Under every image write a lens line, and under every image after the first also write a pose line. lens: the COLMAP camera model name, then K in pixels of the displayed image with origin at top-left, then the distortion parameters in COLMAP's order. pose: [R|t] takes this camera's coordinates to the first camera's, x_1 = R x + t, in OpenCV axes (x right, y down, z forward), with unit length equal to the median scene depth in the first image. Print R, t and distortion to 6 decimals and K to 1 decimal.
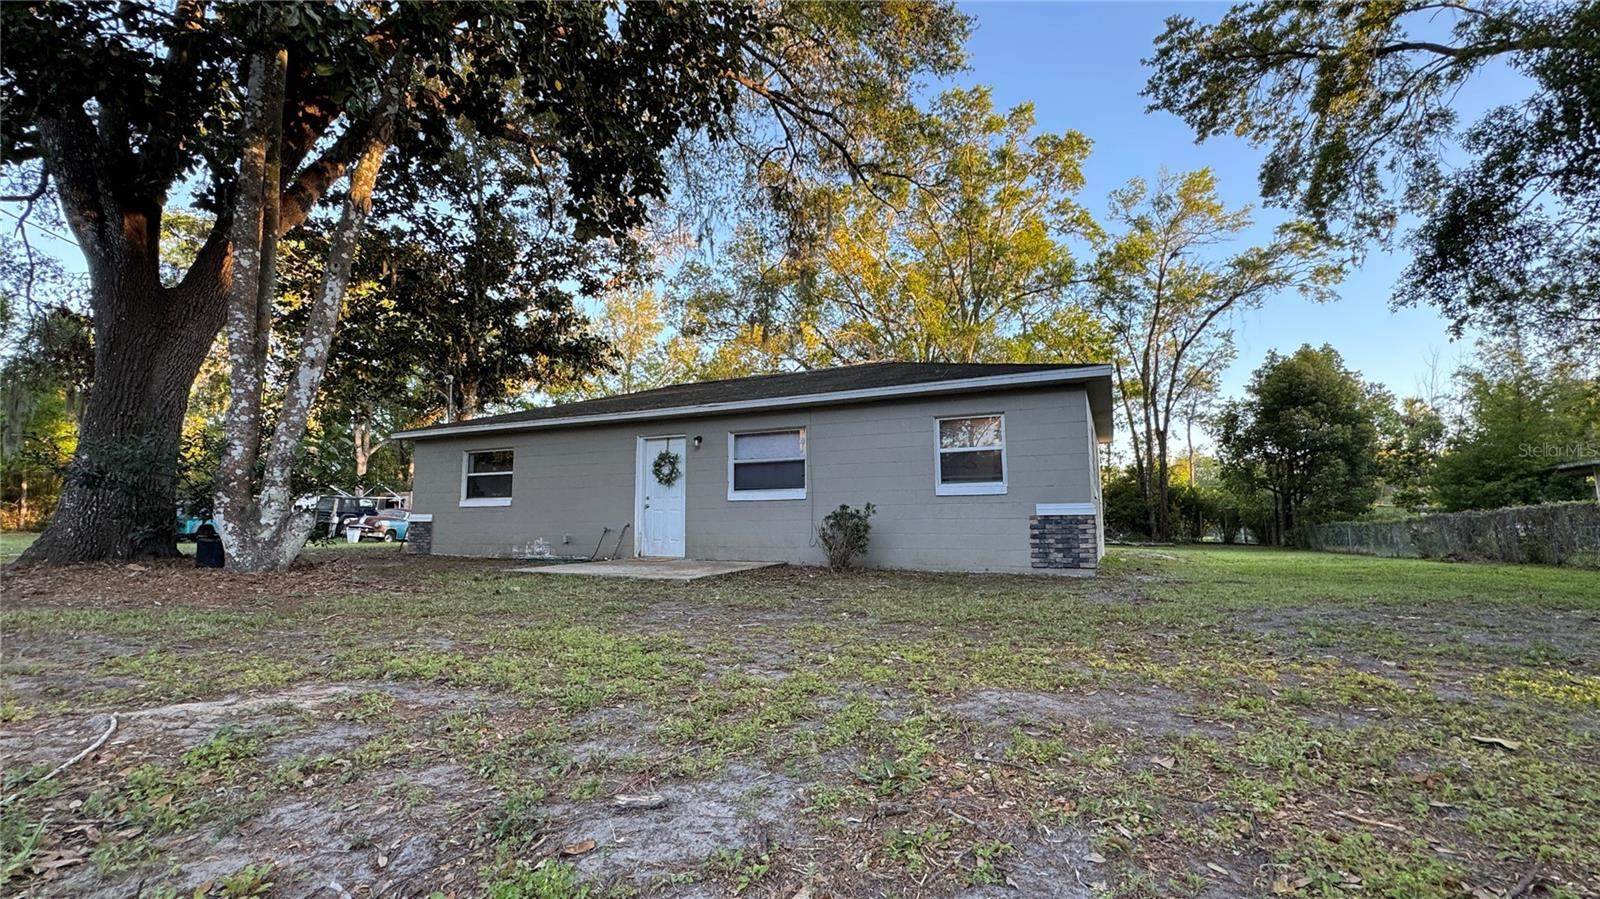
lens RADIAL K [[693.8, 0, 799.7], [0, 693.8, 446.4], [0, 0, 1]] dist [-0.000632, -0.000017]
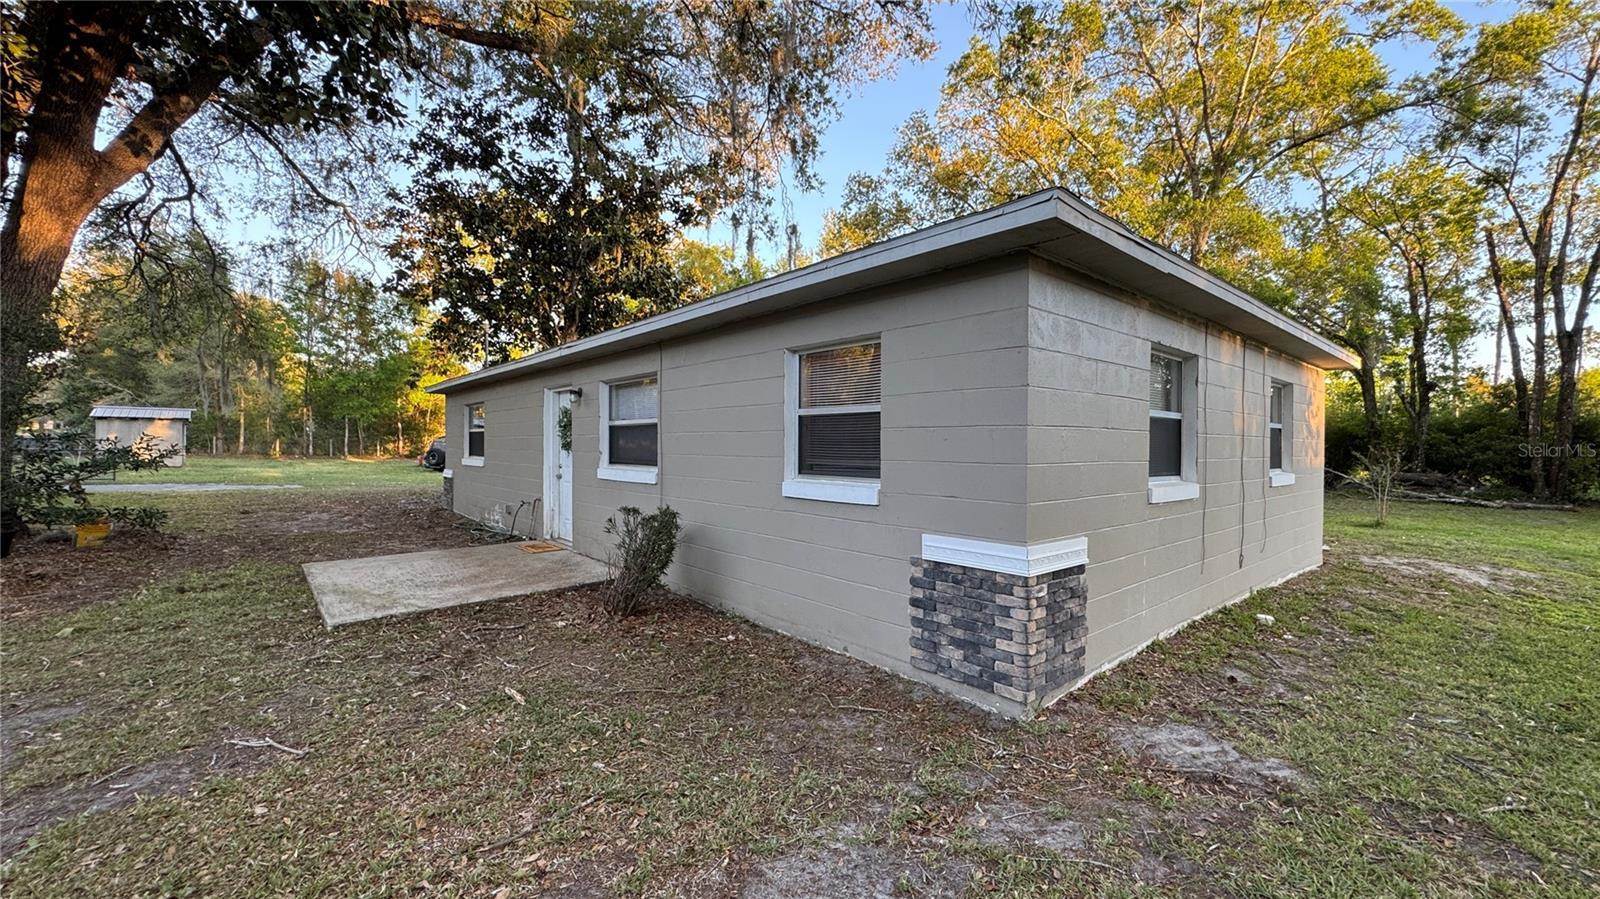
lens RADIAL K [[640.9, 0, 799.0], [0, 640.9, 452.5], [0, 0, 1]] dist [-0.002930, -0.000457]
pose [[0.911702, 0.014689, -0.410590, 0.184214], [0.036047, 0.992647, 0.115553, -0.009149], [0.409268, -0.120150, 0.904469, 0.247633]]
